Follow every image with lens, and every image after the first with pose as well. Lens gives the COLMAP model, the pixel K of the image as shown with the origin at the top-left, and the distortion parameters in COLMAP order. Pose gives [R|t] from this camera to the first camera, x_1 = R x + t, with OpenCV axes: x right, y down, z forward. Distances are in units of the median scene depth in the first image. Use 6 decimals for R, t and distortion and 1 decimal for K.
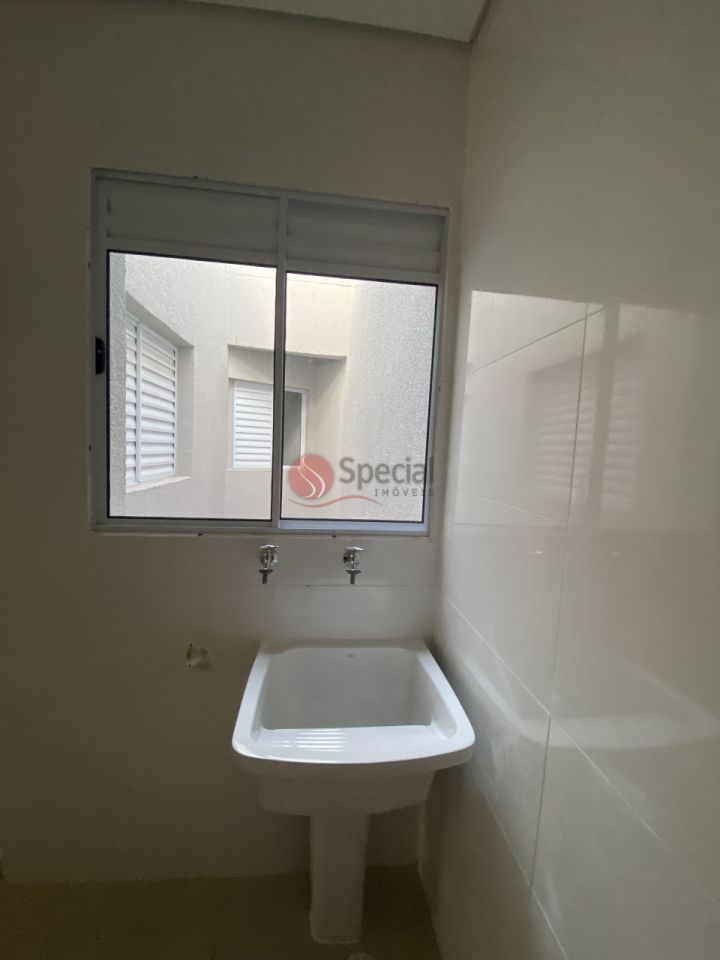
lens RADIAL K [[385.5, 0, 359.7], [0, 385.5, 476.5], [0, 0, 1]] dist [0.028687, -0.026089]
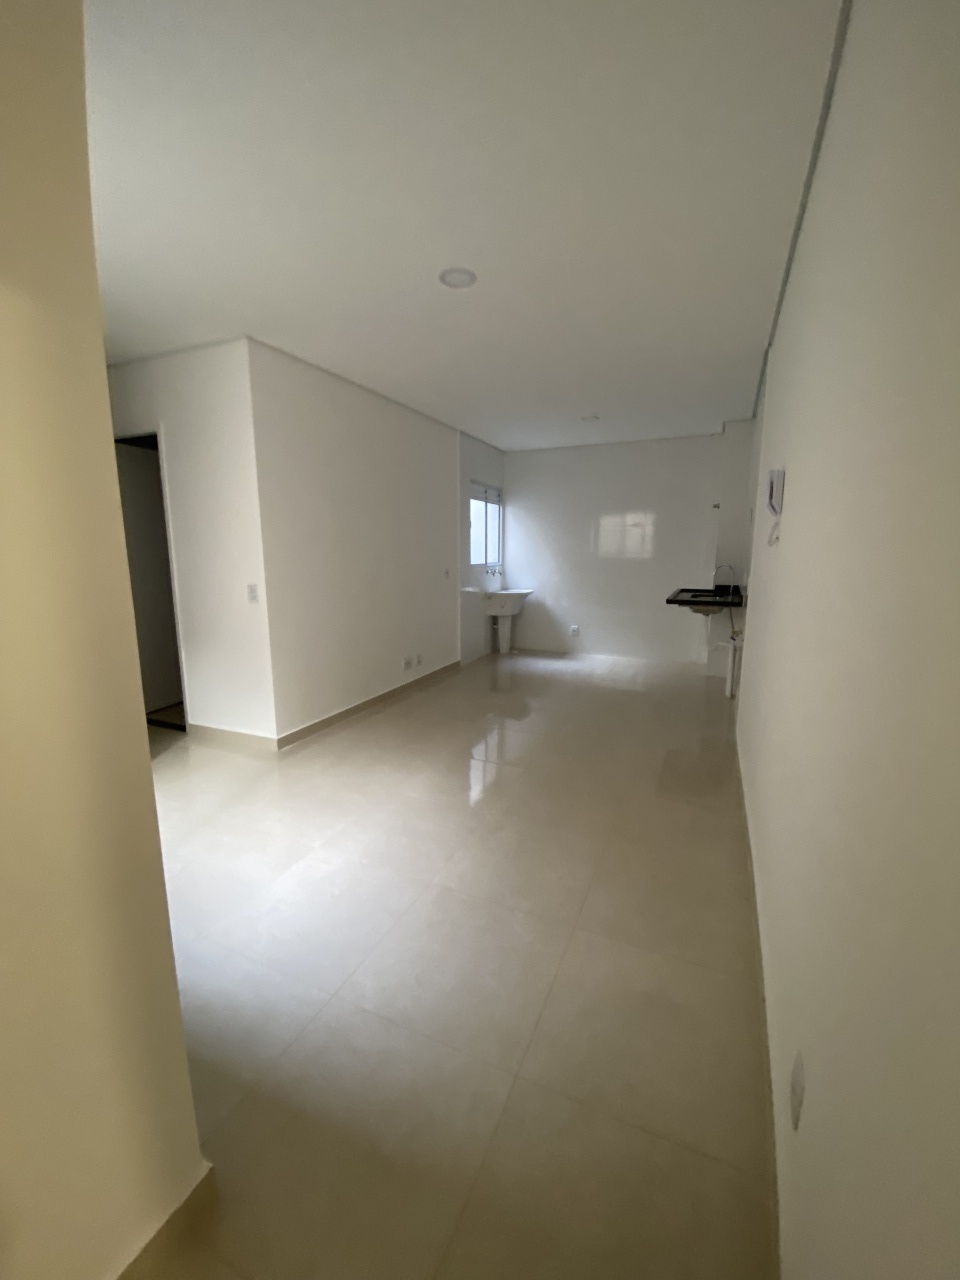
lens RADIAL K [[514.0, 0, 479.7], [0, 514.0, 635.3], [0, 0, 1]] dist [0.028687, -0.026089]
pose [[0.506075, -0.183207, 0.842807, -4.992364], [0.091076, 0.983067, 0.159009, -0.008098], [-0.857668, -0.003711, 0.514191, -1.740023]]
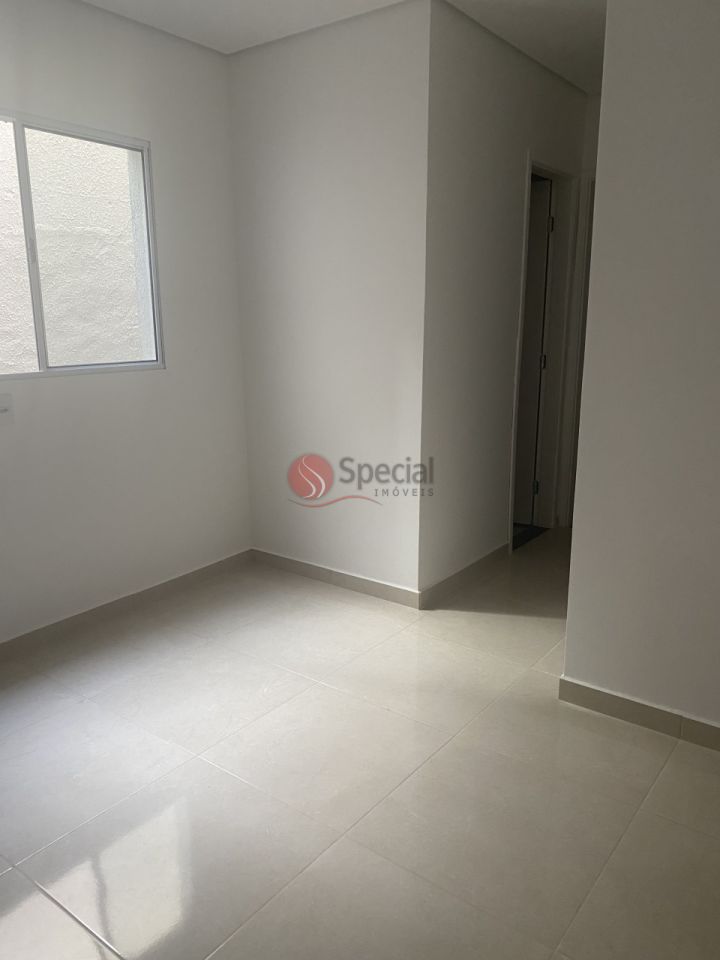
lens RADIAL K [[725.7, 0, 354.0], [0, 725.7, 485.0], [0, 0, 1]] dist [0.011369, -0.001380]
pose [[0.726706, 0.115813, -0.677116, -2.191972], [-0.021224, 0.989001, 0.146379, 0.031955], [0.686621, -0.092003, 0.721171, -1.235031]]
